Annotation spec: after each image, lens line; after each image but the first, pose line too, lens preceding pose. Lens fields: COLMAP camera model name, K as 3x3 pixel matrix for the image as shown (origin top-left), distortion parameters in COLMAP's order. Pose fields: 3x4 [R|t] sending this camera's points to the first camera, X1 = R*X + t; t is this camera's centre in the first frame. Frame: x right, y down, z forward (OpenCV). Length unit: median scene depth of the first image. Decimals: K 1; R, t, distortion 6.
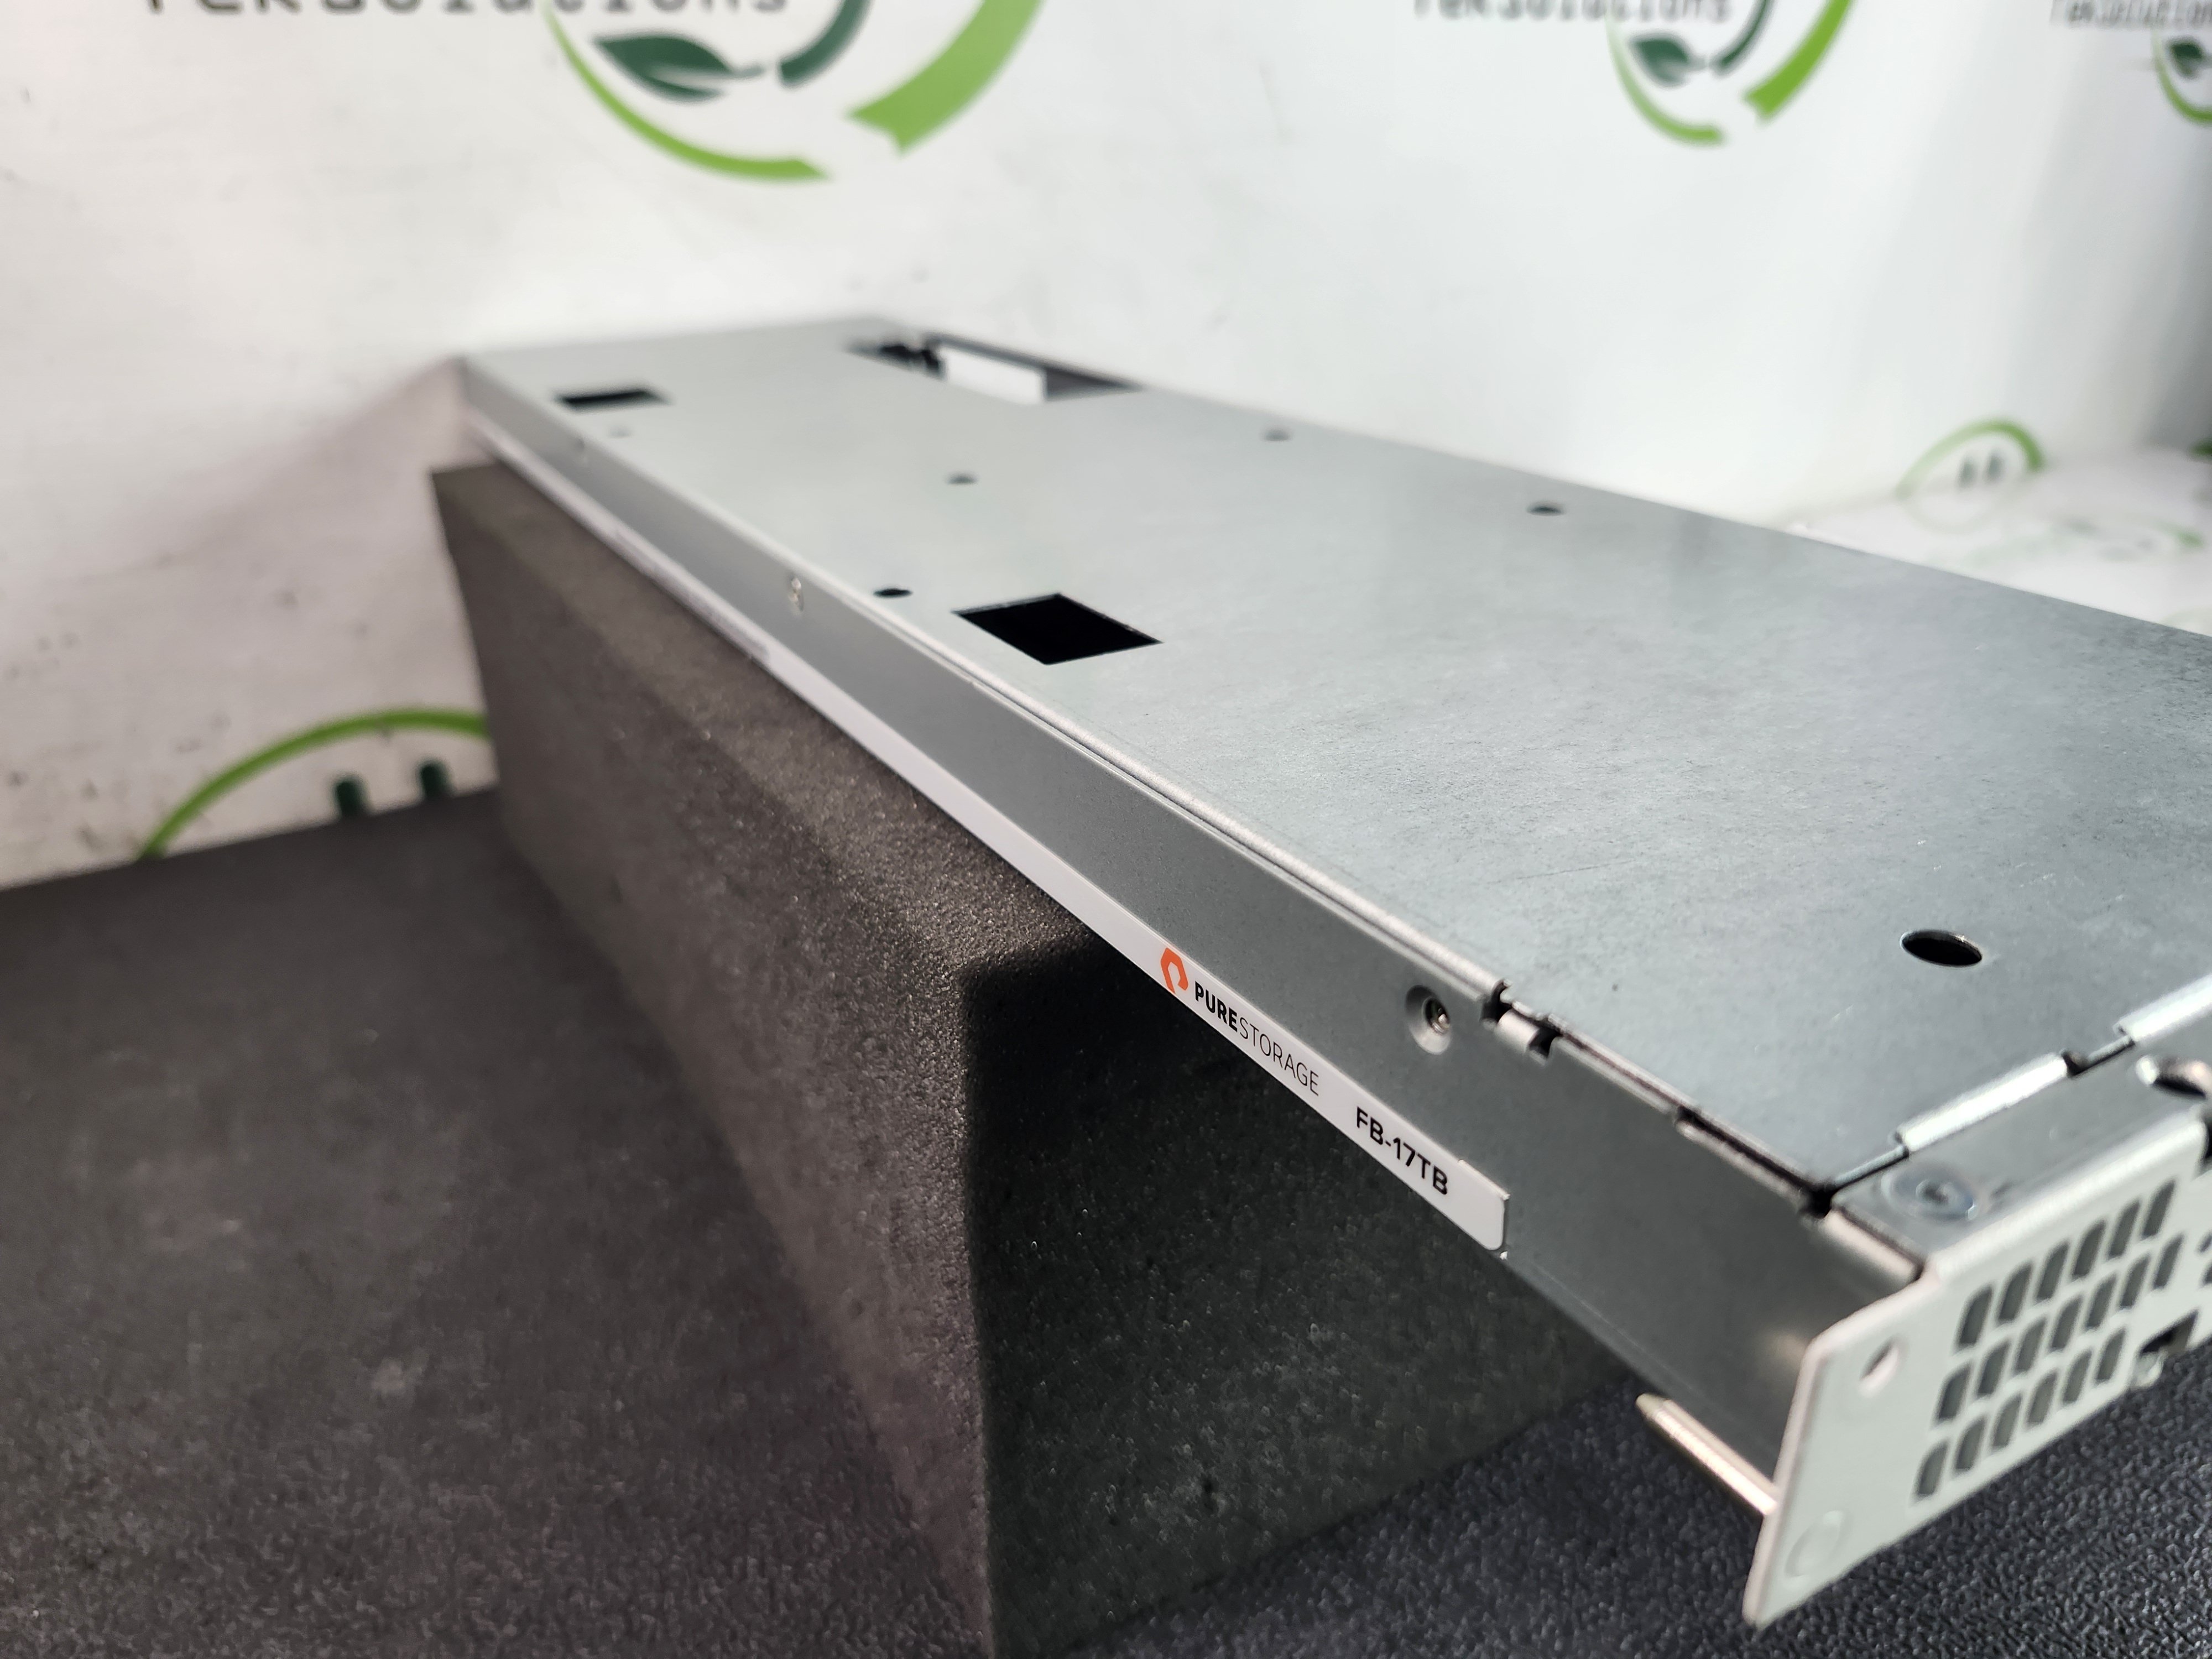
lens RADIAL K [[1498.2, 0, 1106.0], [0, 1498.2, 829.5], [0, 0, 1]] dist [-0.025513, -0.004764]
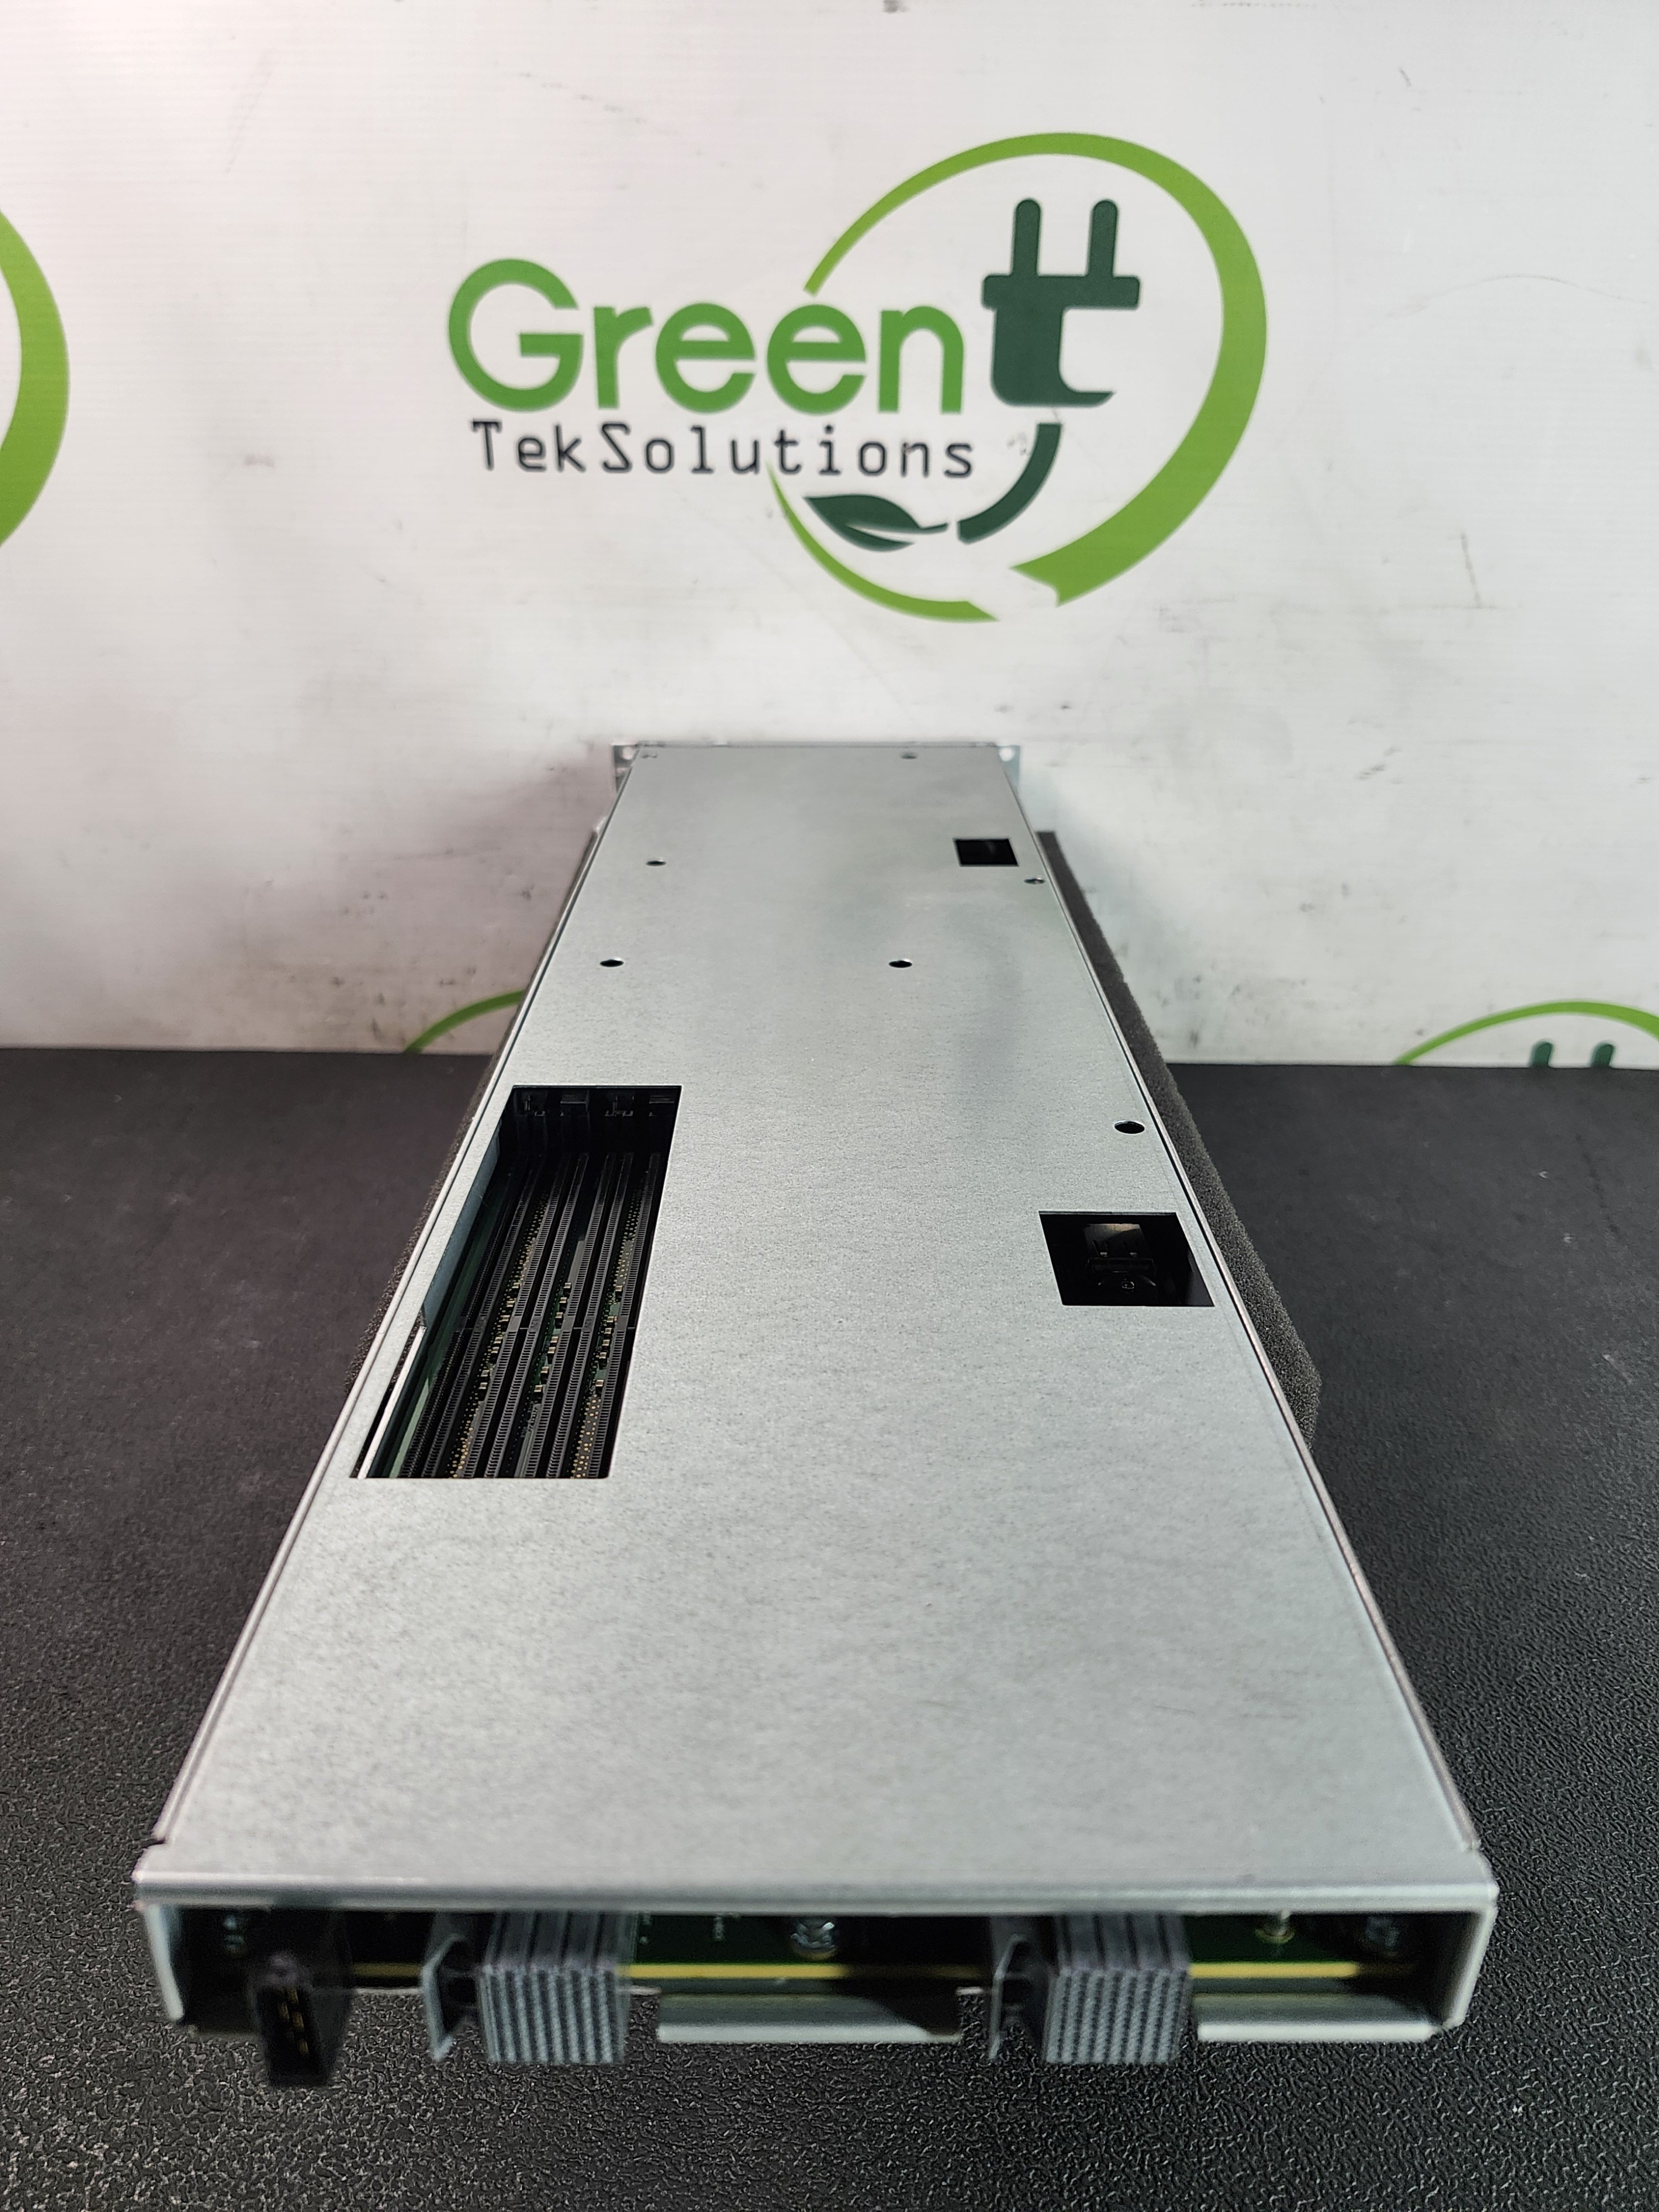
lens RADIAL K [[1495.4, 0, 829.5], [0, 1495.4, 1106.0], [0, 0, 1]] dist [-0.000603, -0.005297]
pose [[0.845665, 0.265179, -0.463175, 0.356722], [-0.256312, 0.962993, 0.083361, -0.159591], [0.468139, 0.048222, 0.882338, -0.039369]]
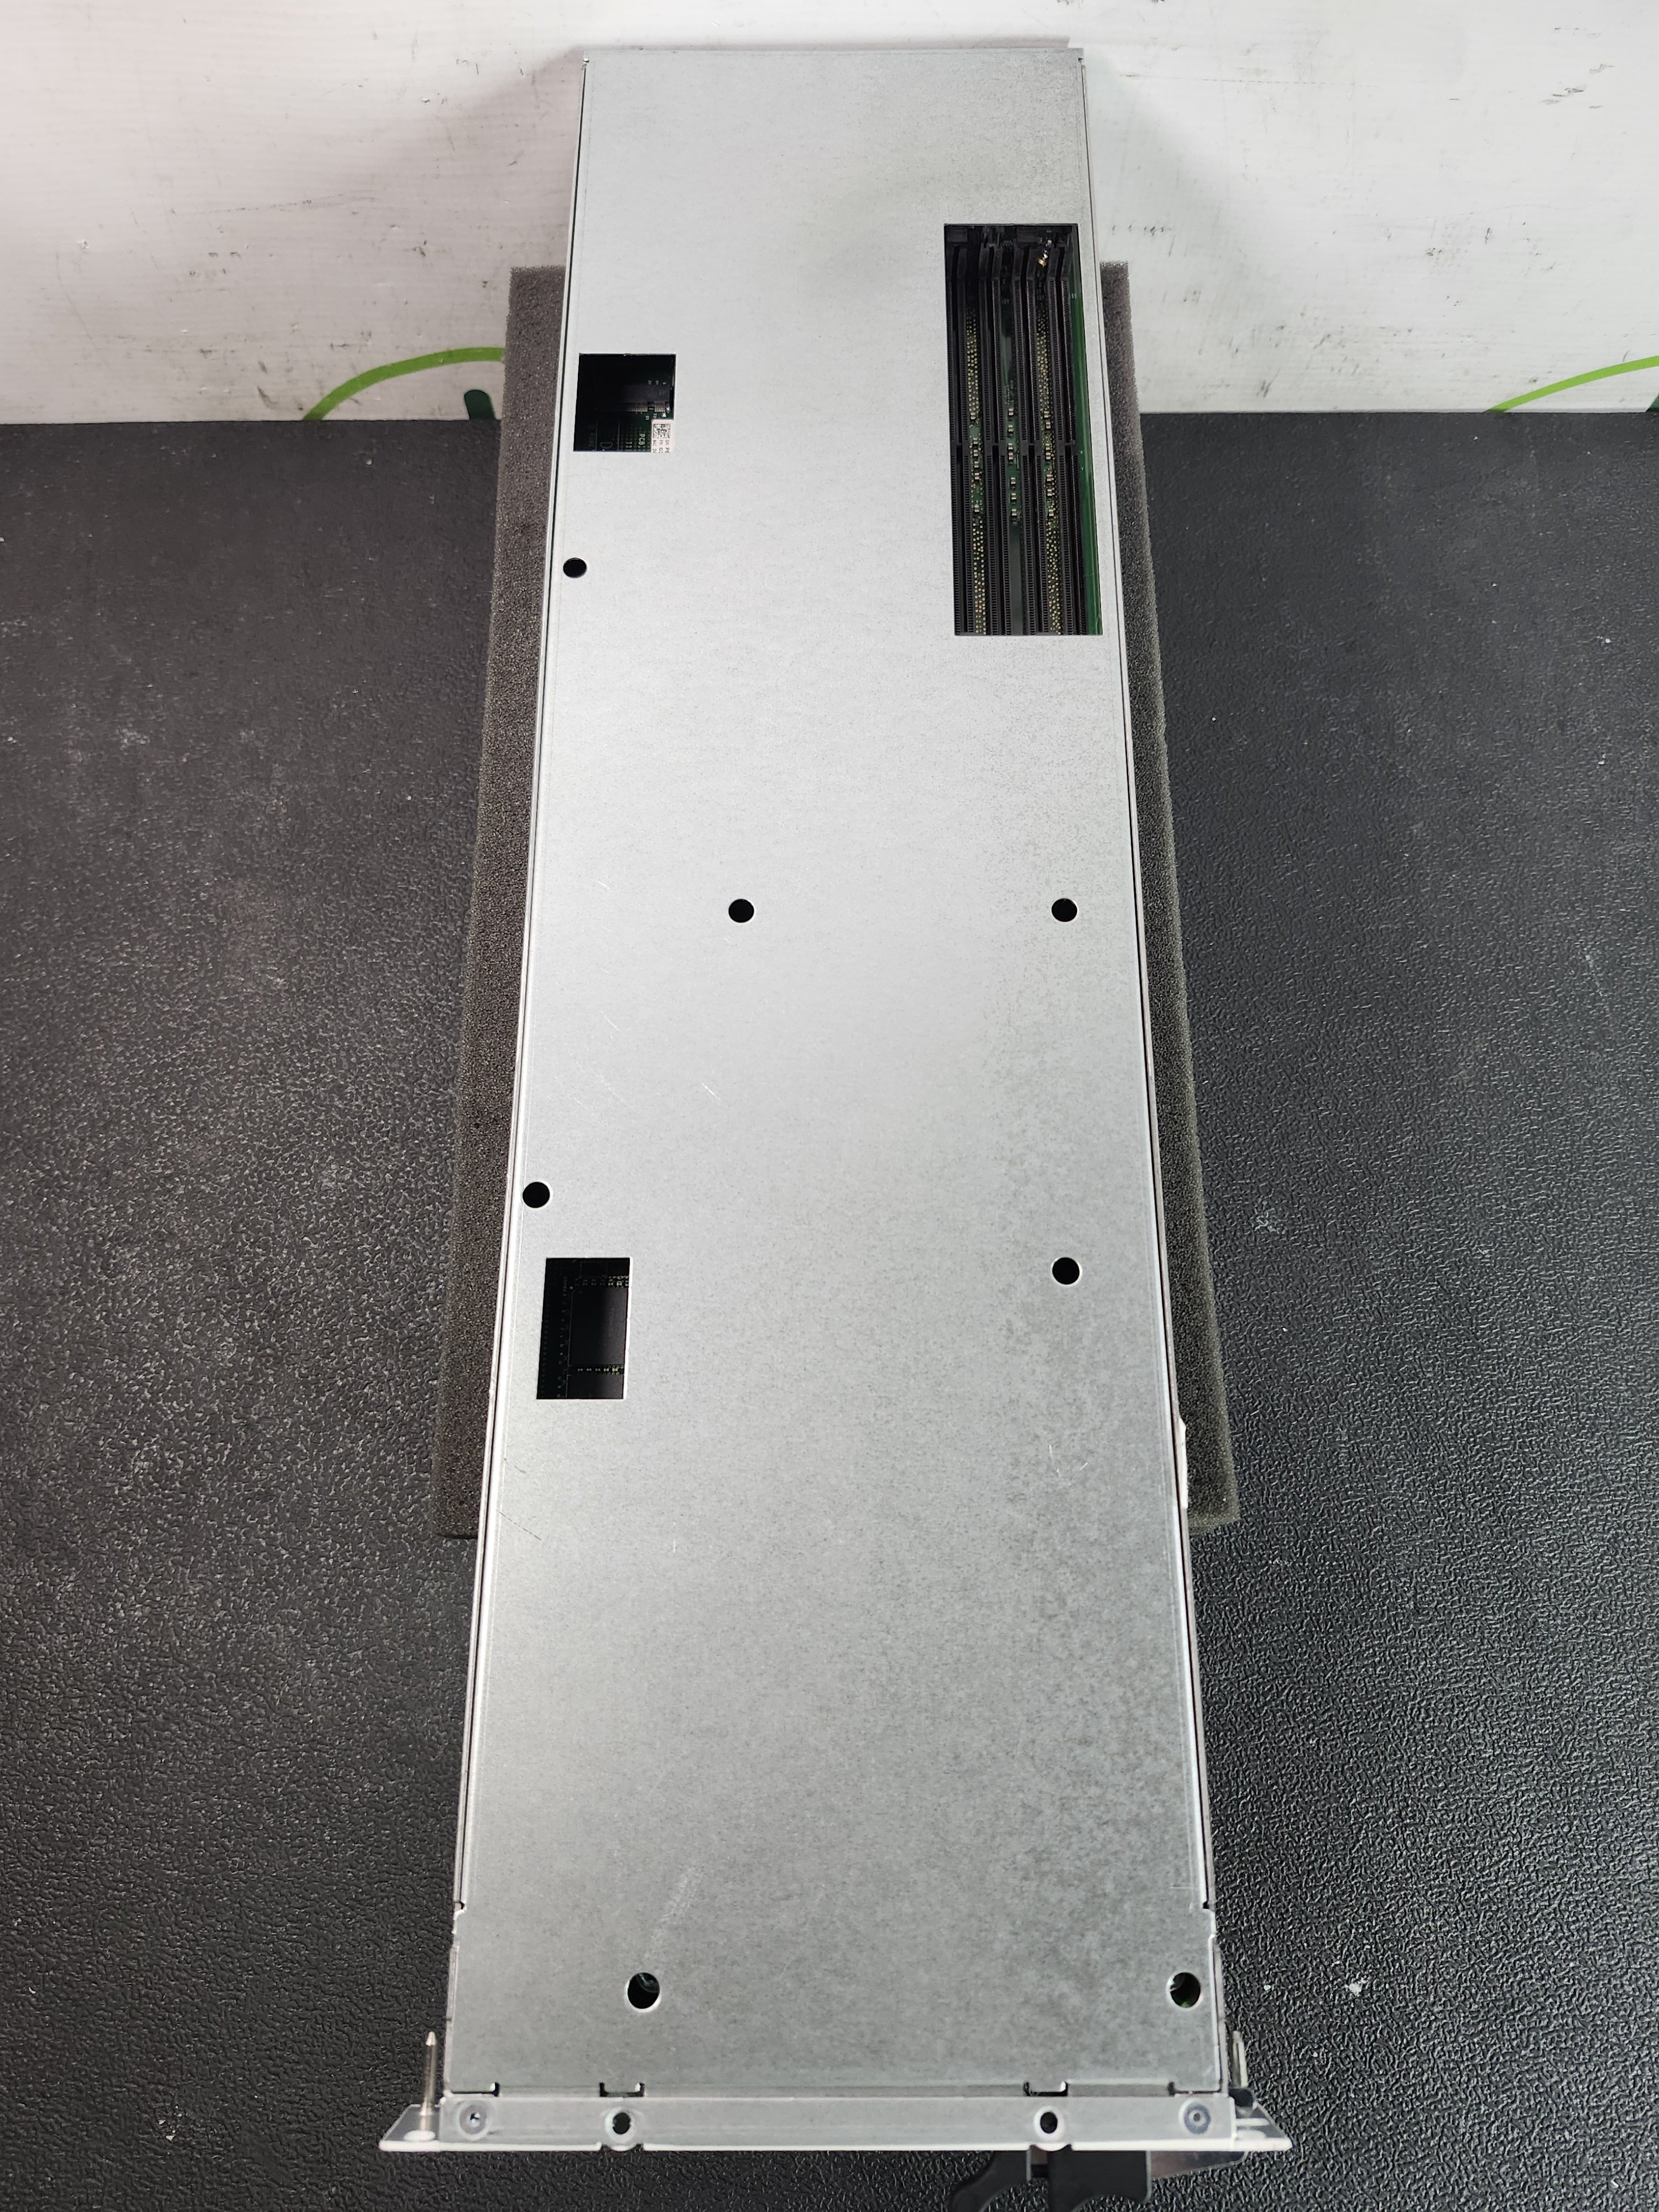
lens RADIAL K [[1495.4, 0, 829.5], [0, 1495.4, 1106.0], [0, 0, 1]] dist [-0.000603, -0.005297]
pose [[0.860891, 0.486285, -0.149643, 0.125756], [-0.234821, 0.640670, 0.731027, -0.617839], [0.451360, -0.594195, 0.665737, 0.110968]]
